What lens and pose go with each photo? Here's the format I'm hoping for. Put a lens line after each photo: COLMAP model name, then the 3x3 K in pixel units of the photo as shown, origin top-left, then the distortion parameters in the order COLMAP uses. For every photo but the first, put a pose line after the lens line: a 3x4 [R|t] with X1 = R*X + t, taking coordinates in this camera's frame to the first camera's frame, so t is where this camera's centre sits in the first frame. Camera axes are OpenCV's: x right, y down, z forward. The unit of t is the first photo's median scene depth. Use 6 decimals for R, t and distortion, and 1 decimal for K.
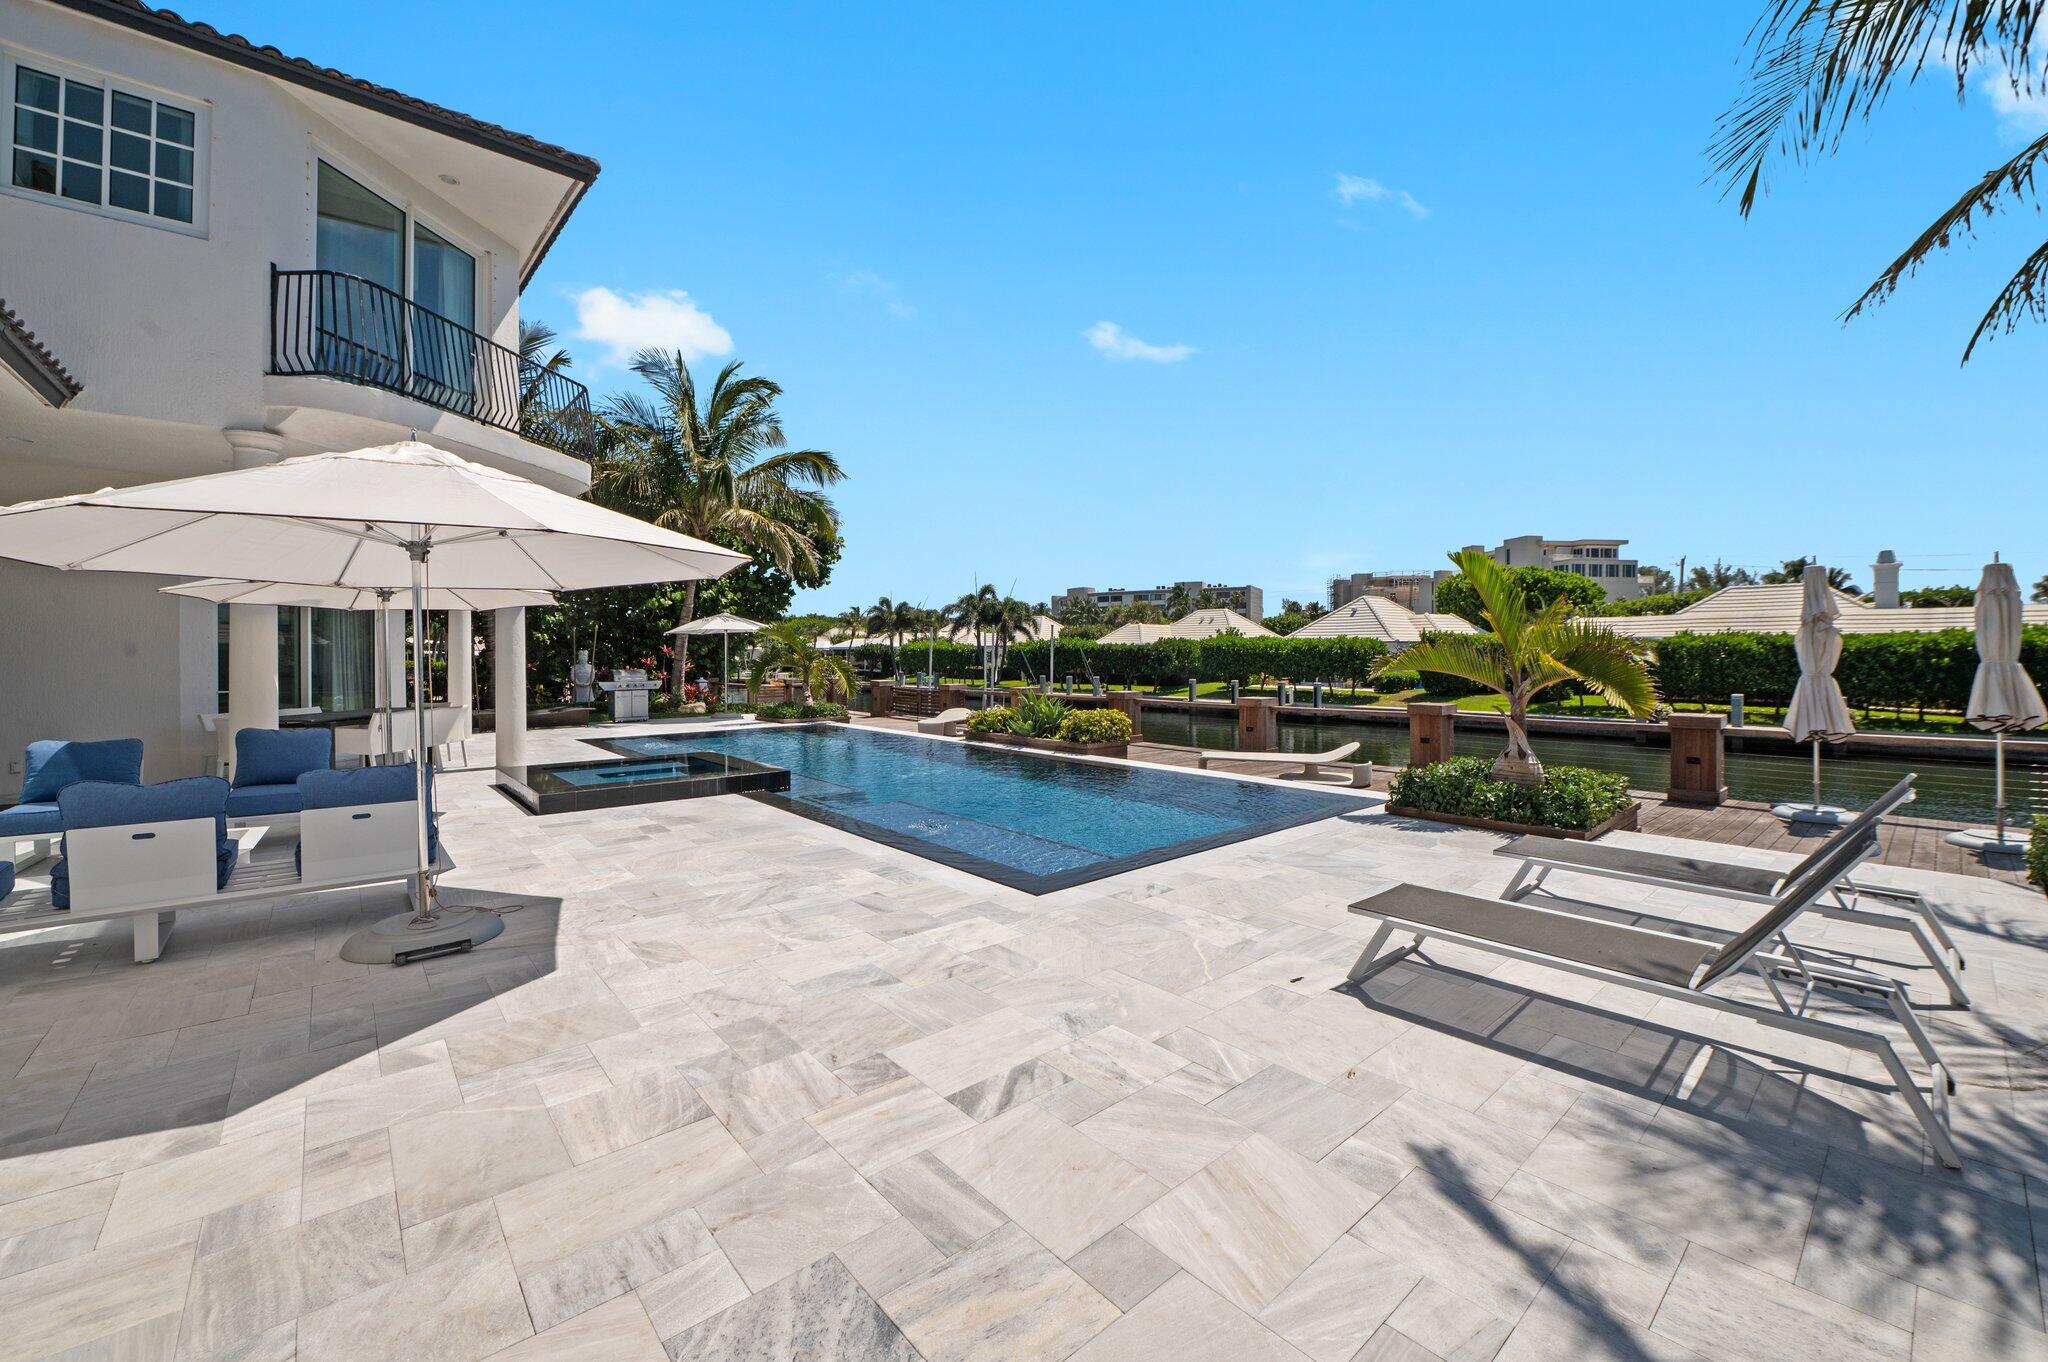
lens RADIAL K [[818.9, 0, 1037.1], [0, 818.9, 651.5], [0, 0, 1]] dist [-0.015346, -0.000087]
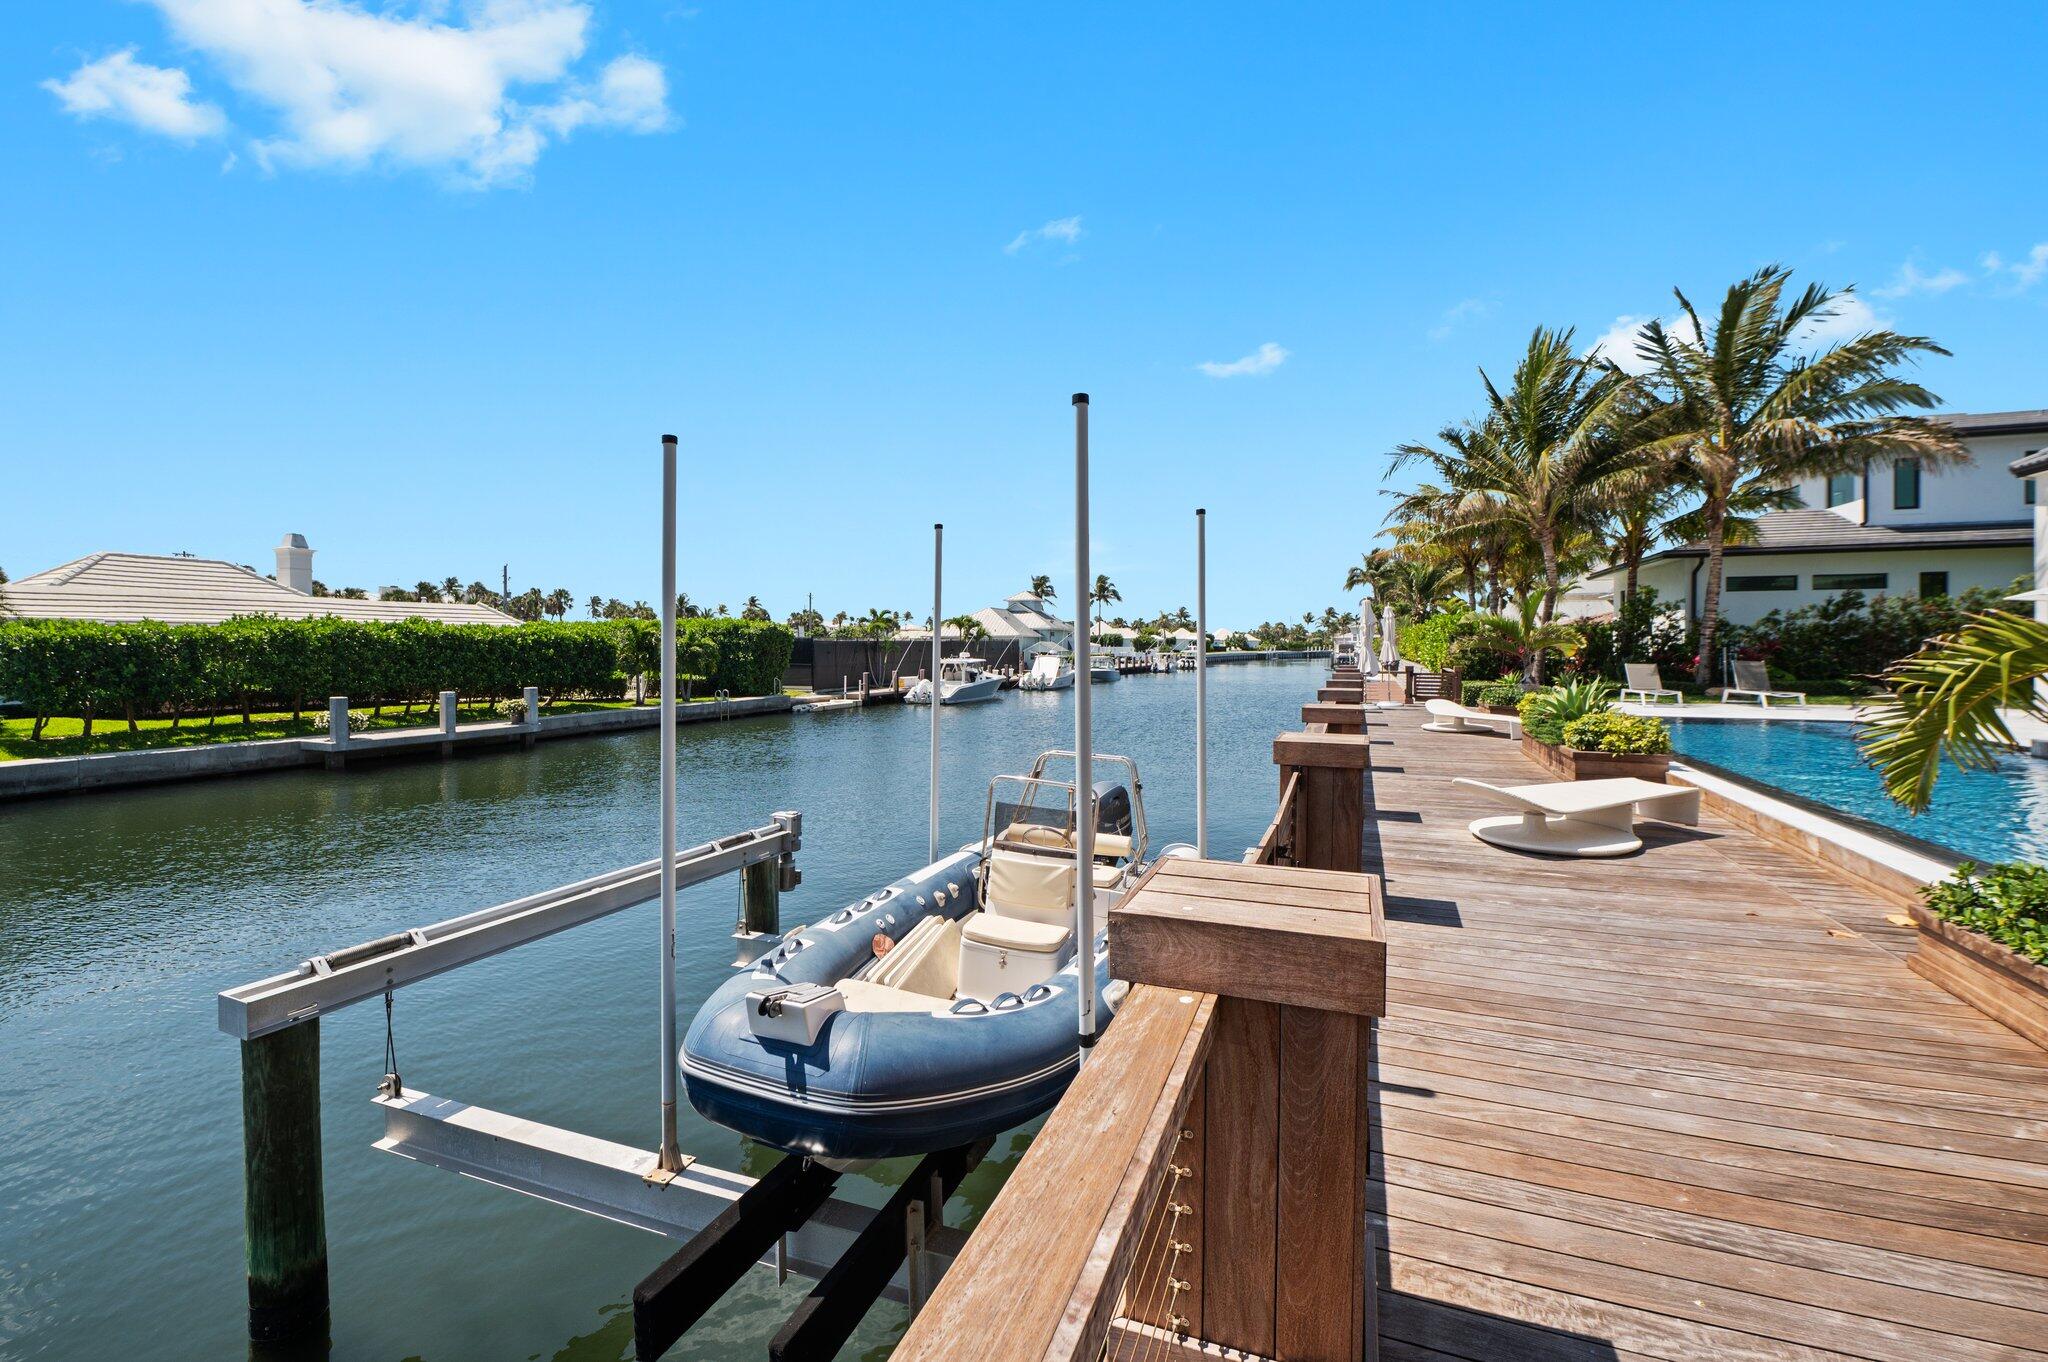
lens RADIAL K [[818.9, 0, 1037.1], [0, 818.9, 651.5], [0, 0, 1]] dist [-0.015346, -0.000087]
pose [[-0.459305, -0.000980, 0.888278, -0.114013], [0.003077, 0.999992, 0.002694, 0.006186], [-0.888273, 0.003970, -0.459298, 0.513270]]
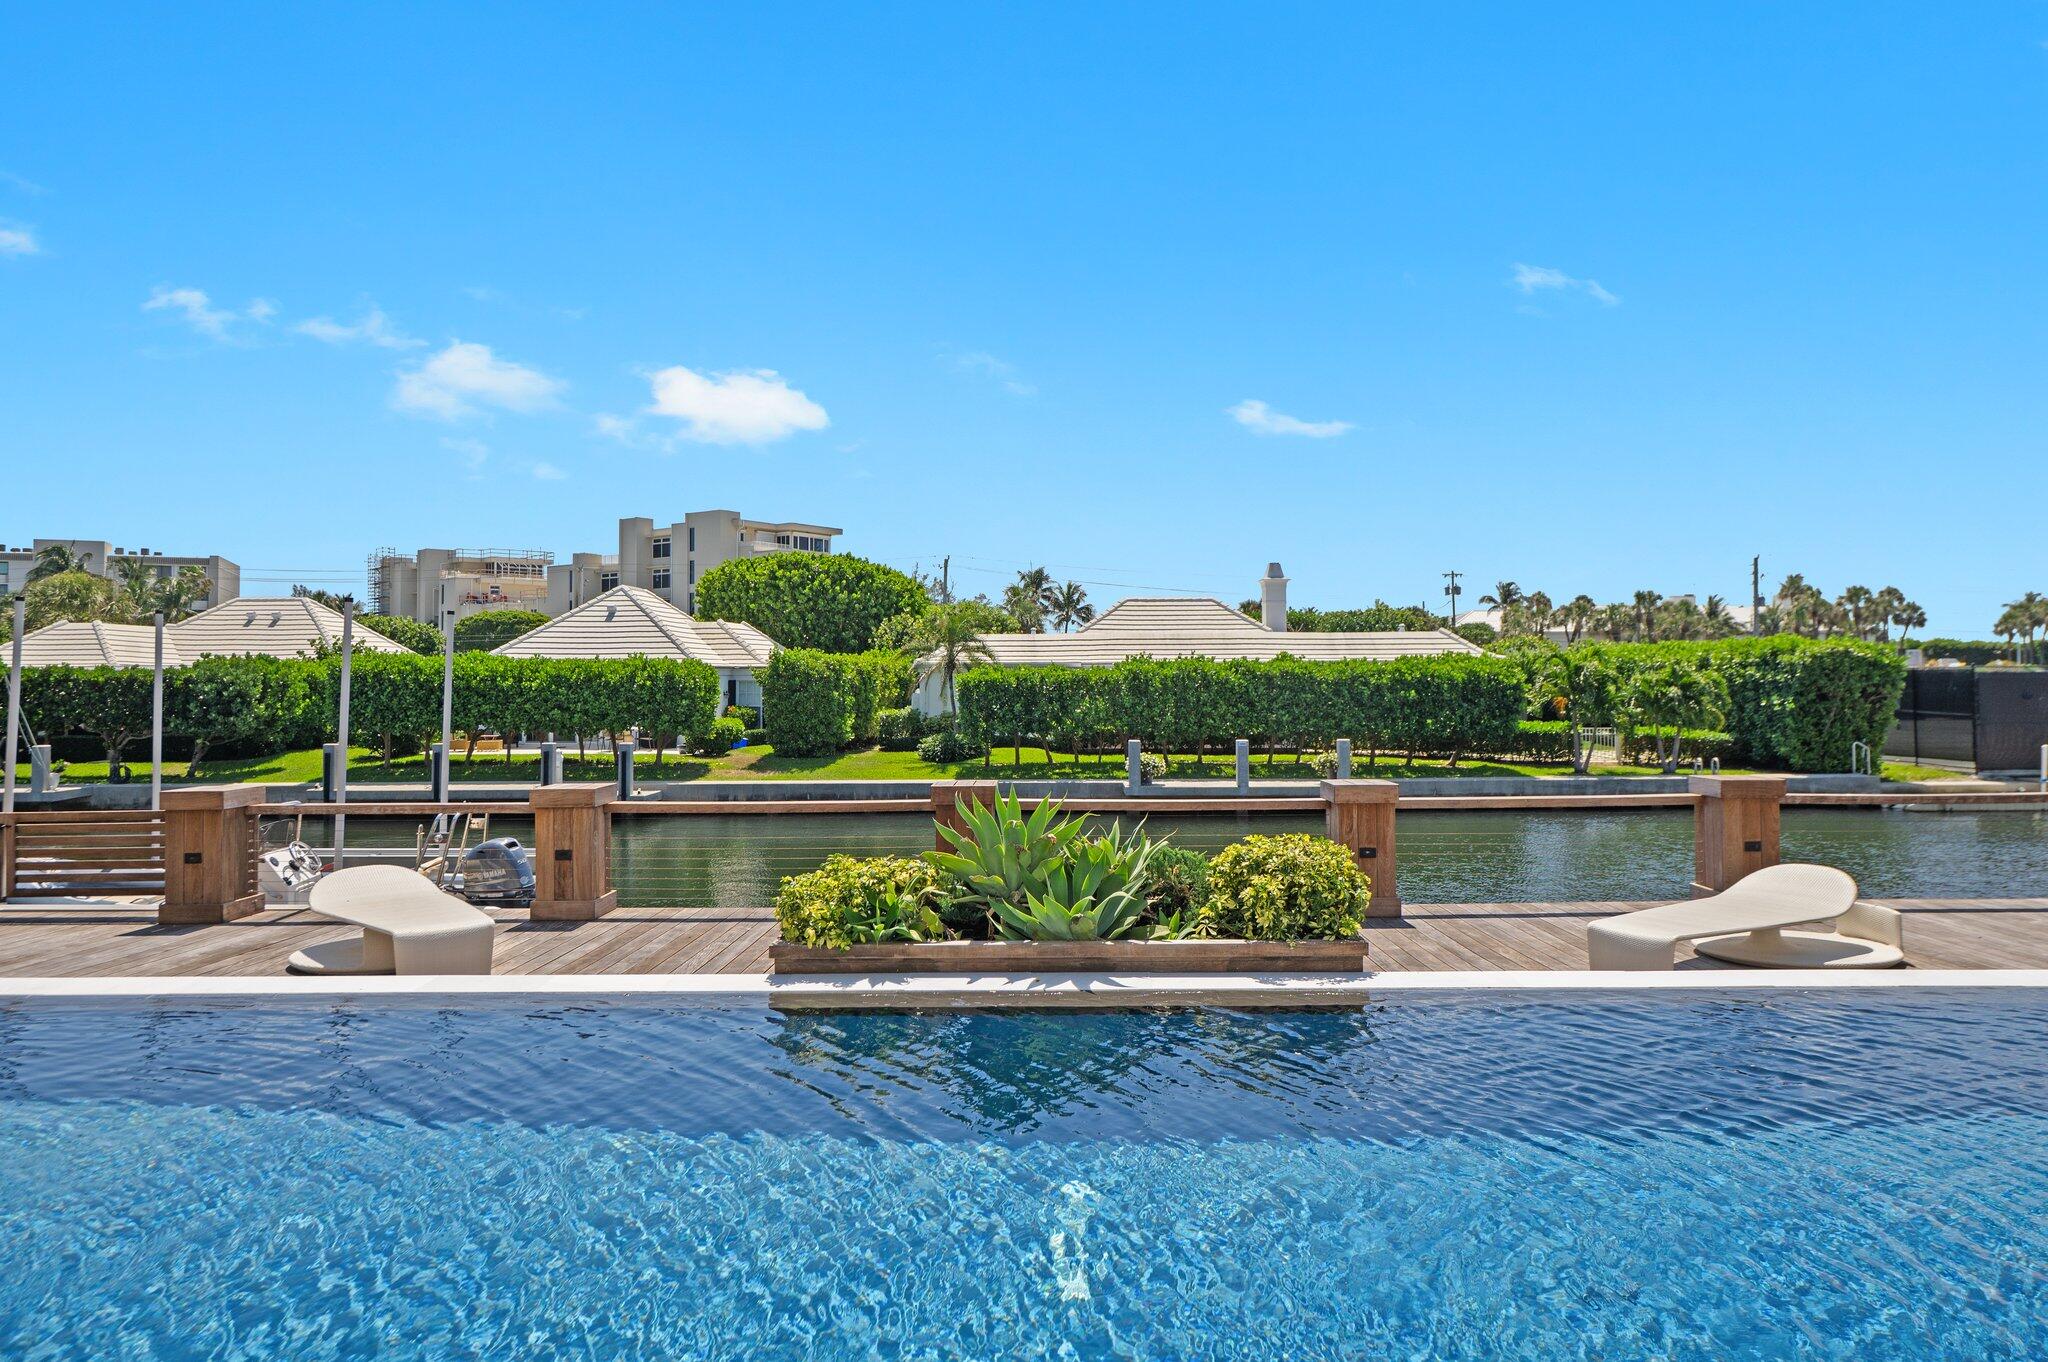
lens RADIAL K [[1351.6, 0, 1058.7], [0, 1351.6, 645.5], [0, 0, 1]] dist [0.002174, 0.001244]
pose [[0.657607, 0.020687, 0.753077, -0.116719], [0.001303, 0.999590, -0.028596, 0.000667], [-0.753360, 0.019786, 0.657310, 0.185722]]
